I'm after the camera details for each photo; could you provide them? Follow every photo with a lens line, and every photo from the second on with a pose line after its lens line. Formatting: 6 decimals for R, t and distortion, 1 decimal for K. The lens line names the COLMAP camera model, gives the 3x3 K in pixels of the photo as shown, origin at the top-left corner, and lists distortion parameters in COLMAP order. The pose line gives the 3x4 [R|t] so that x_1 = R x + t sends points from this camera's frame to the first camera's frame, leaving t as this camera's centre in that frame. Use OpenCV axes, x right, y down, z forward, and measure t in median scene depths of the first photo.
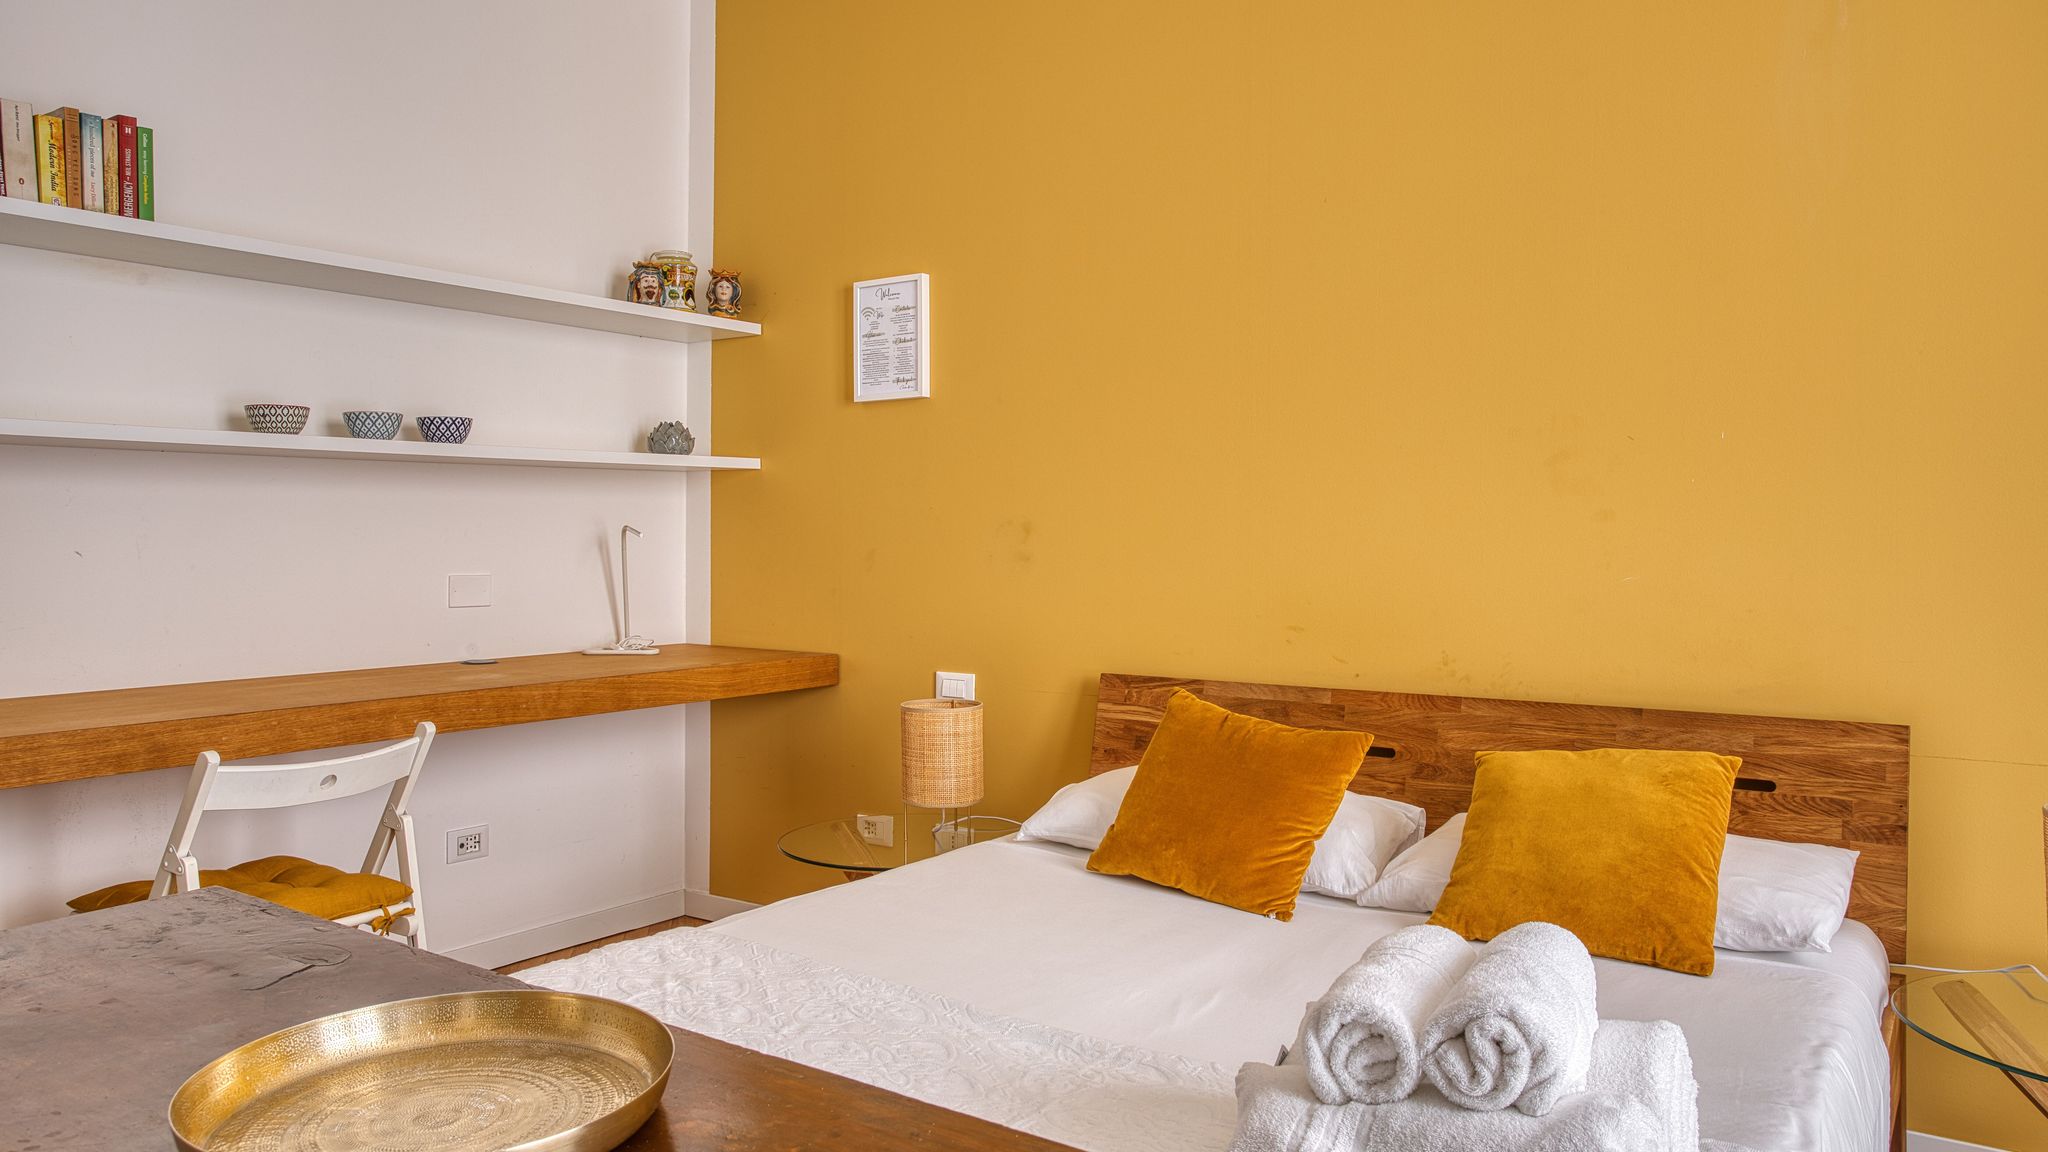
lens RADIAL K [[1488.3, 0, 1025.6], [0, 1488.3, 549.7], [0, 0, 1]] dist [-0.013495, 0.030232]
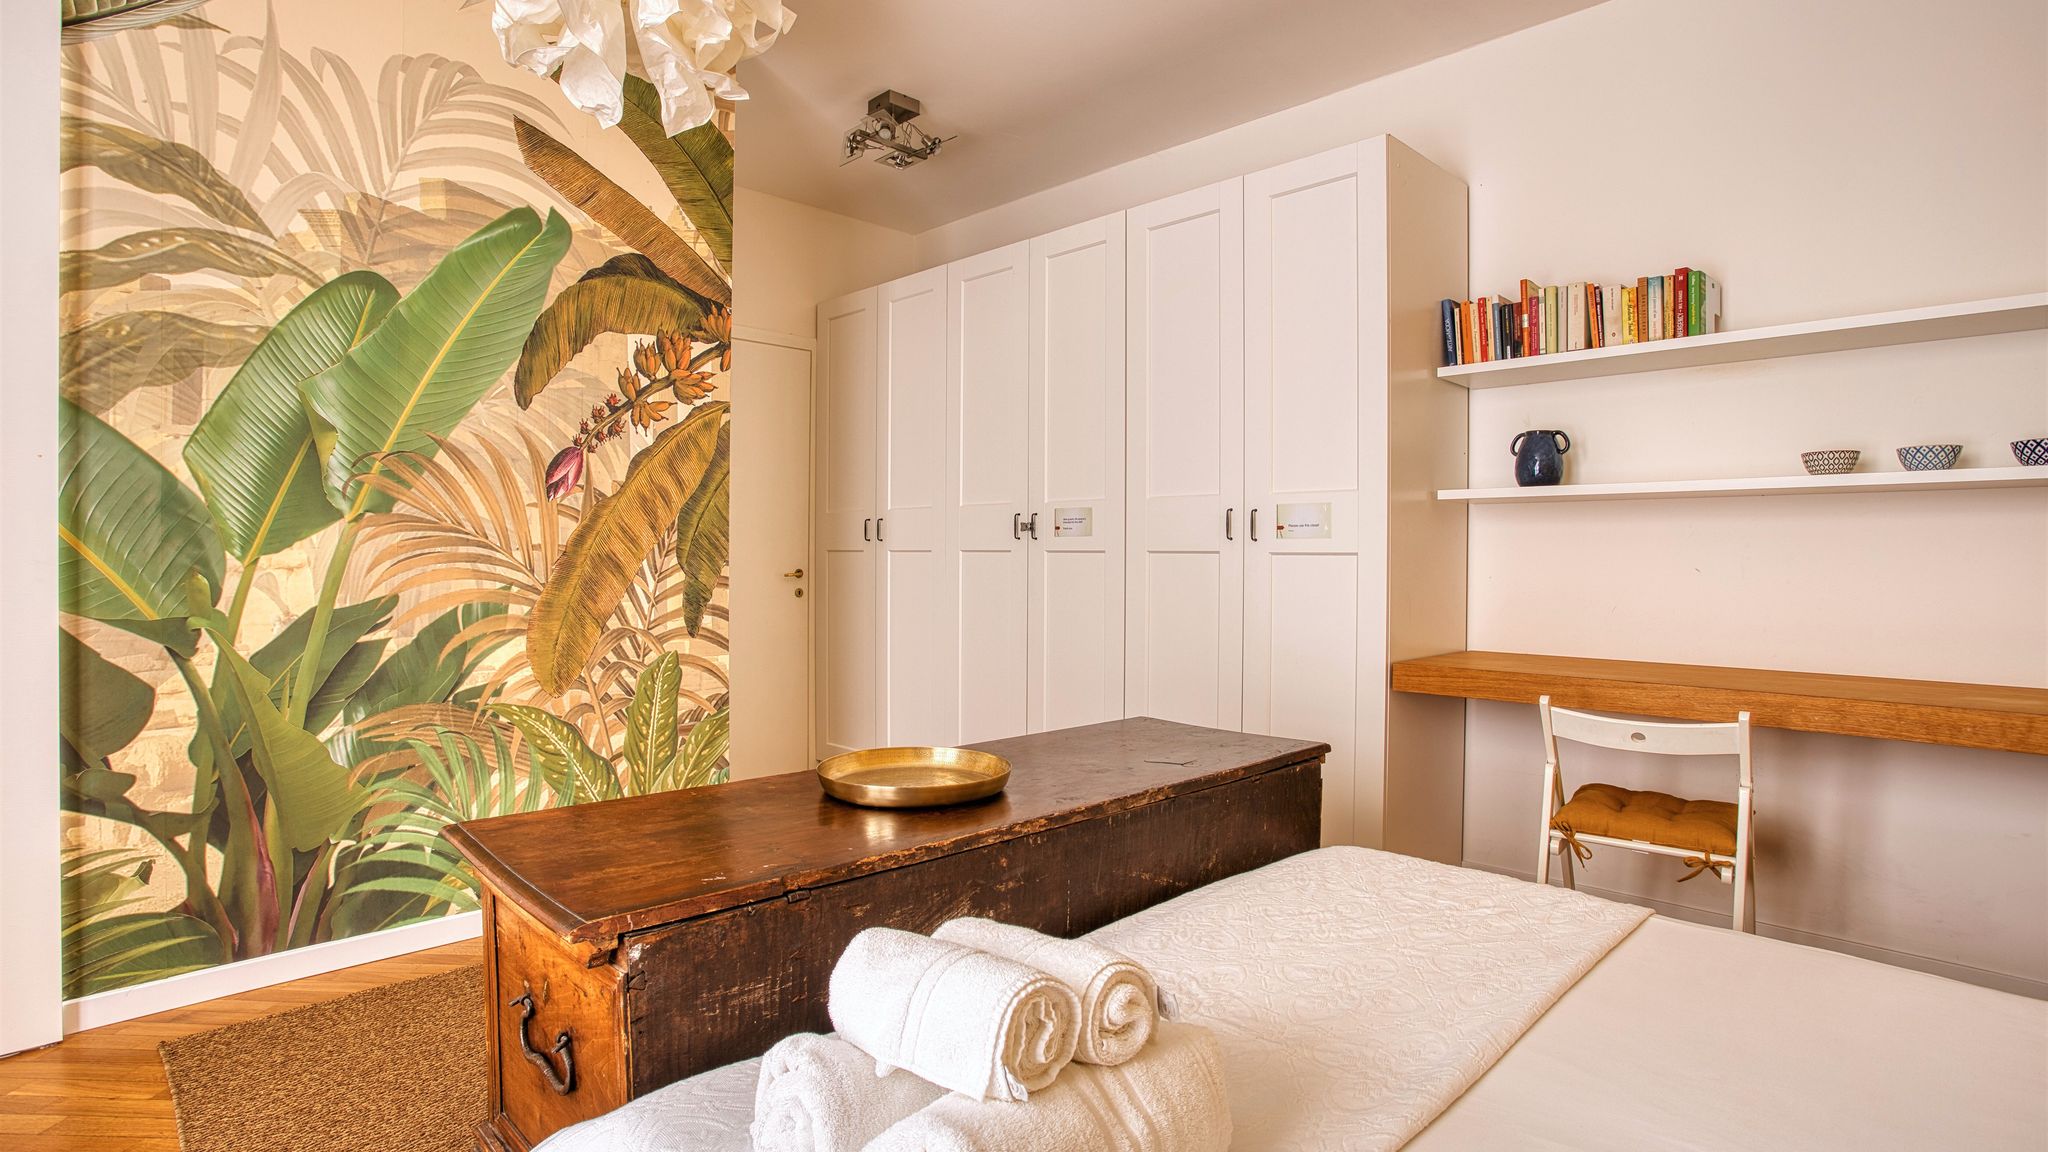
lens RADIAL K [[1023.5, 0, 1076.1], [0, 1023.5, 554.1], [0, 0, 1]] dist [0.031185, 0.005874]
pose [[-0.144487, -0.005912, -0.989489, 0.431254], [-0.019298, 0.999809, -0.003156, 0.002450], [0.989318, 0.018639, -0.144574, 0.505626]]
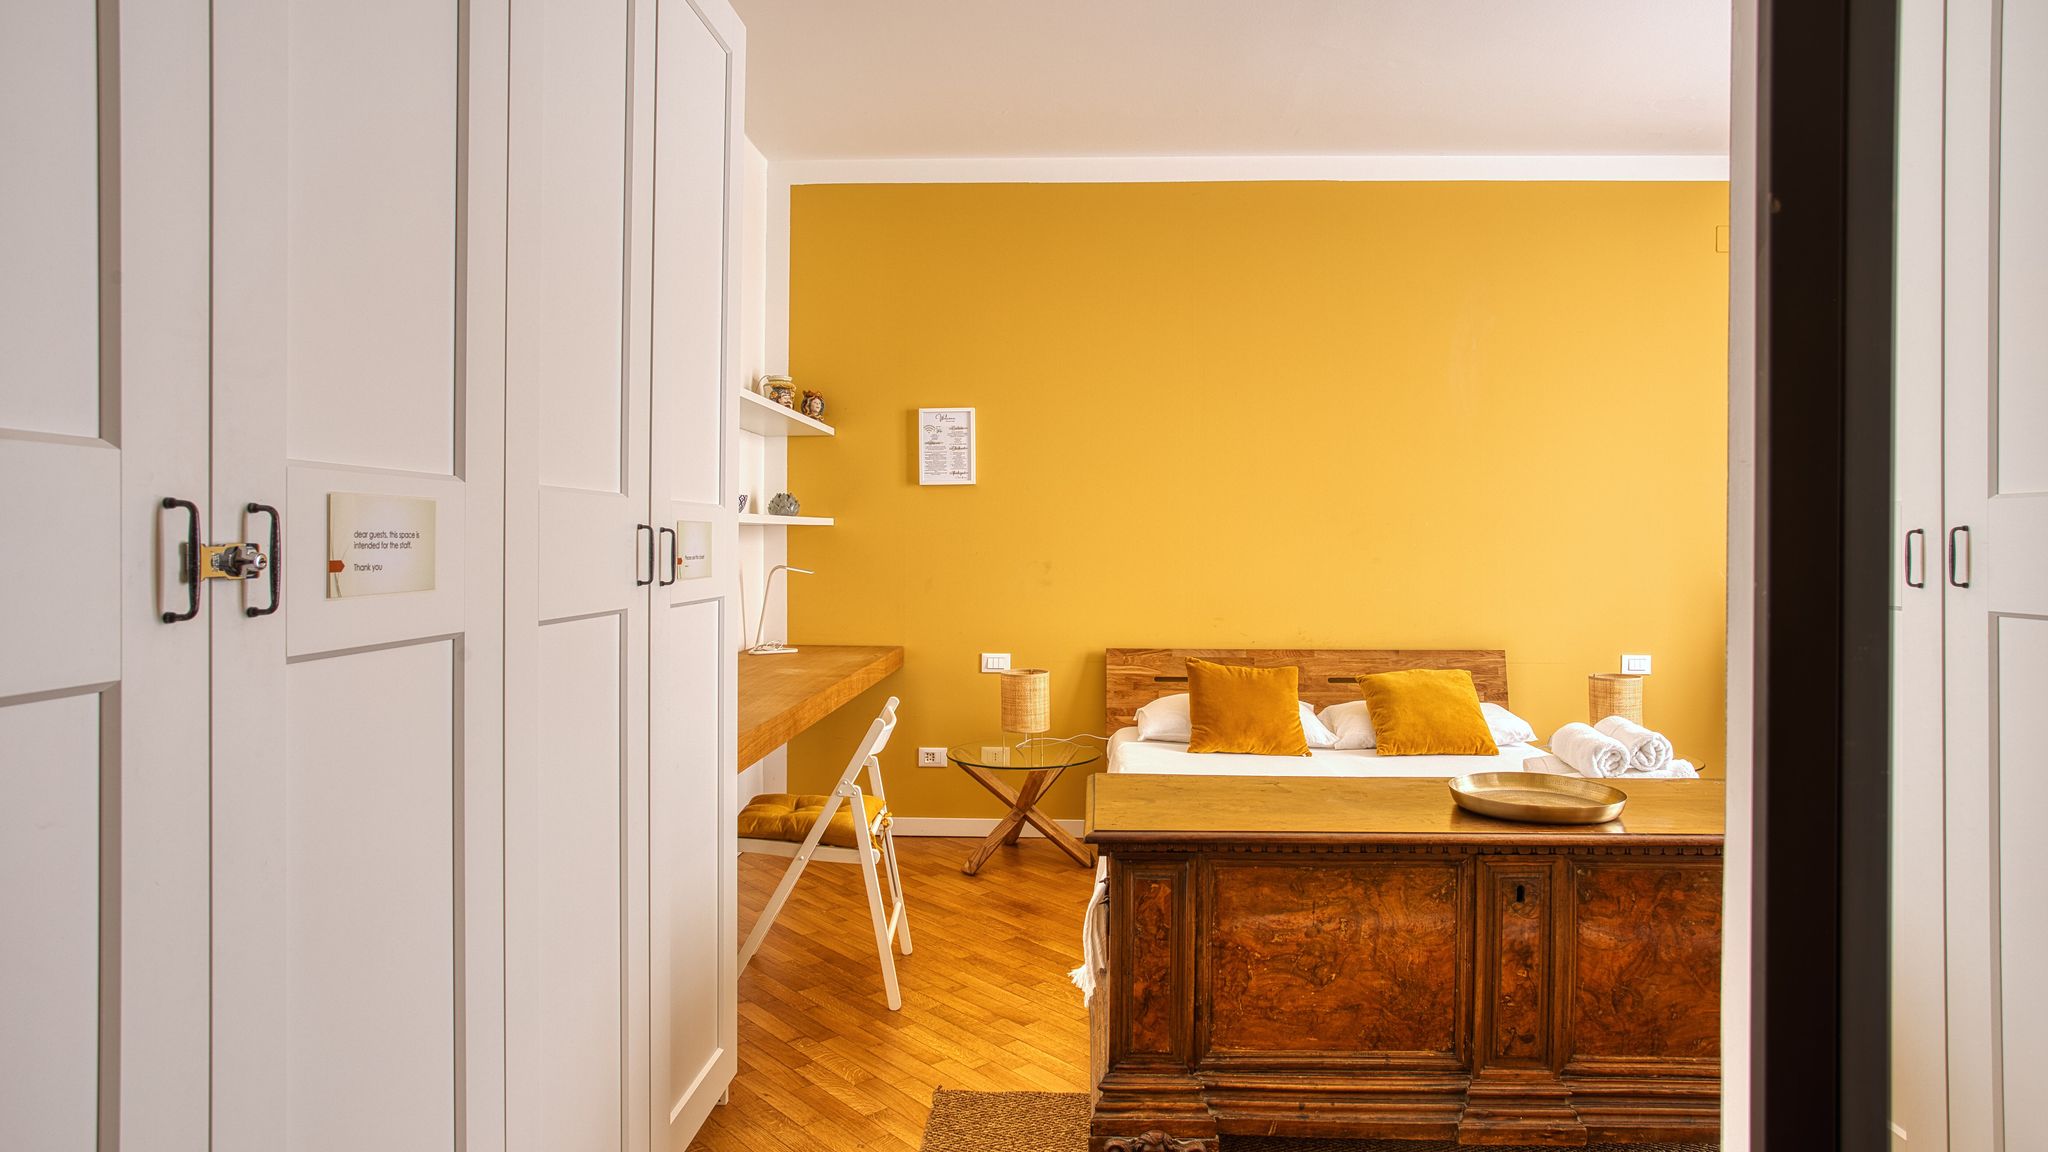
lens RADIAL K [[1184.1, 0, 1072.5], [0, 1184.1, 552.0], [0, 0, 1]] dist [-0.027542, 0.000893]
pose [[0.831901, -0.005265, 0.554899, -0.820036], [0.003891, 0.999986, 0.003655, -0.039188], [-0.554911, -0.000881, 0.831909, -0.153258]]
